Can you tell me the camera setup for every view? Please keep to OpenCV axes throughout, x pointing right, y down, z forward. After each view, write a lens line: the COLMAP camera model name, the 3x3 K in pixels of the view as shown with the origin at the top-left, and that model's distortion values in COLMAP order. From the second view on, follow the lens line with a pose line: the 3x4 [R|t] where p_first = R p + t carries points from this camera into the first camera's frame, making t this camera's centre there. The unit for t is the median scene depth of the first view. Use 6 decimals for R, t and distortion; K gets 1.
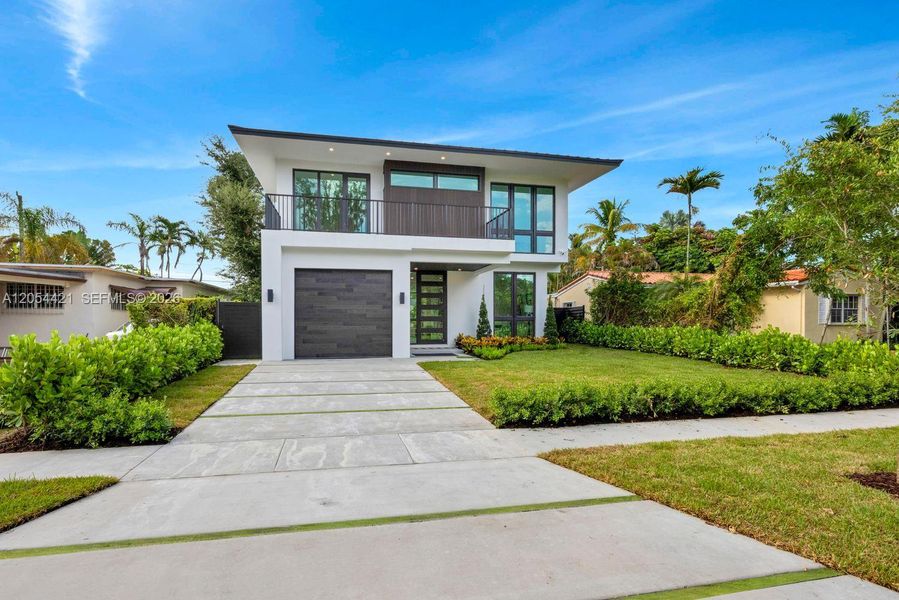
lens RADIAL K [[388.1, 0, 448.9], [0, 388.1, 316.1], [0, 0, 1]] dist [-0.001142, 0.000137]
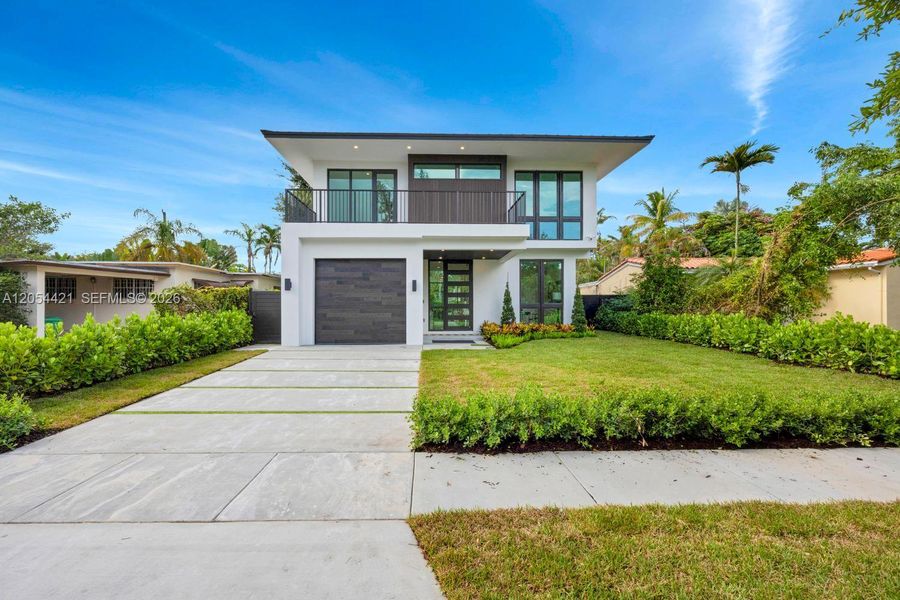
lens RADIAL K [[344.2, 0, 448.1], [0, 344.2, 301.8], [0, 0, 1]] dist [-0.000630, -0.000304]
pose [[0.987141, -0.004981, -0.159774, 0.106696], [0.003900, 0.999967, -0.007082, 0.002346], [0.159804, 0.006368, 0.987128, 0.125903]]
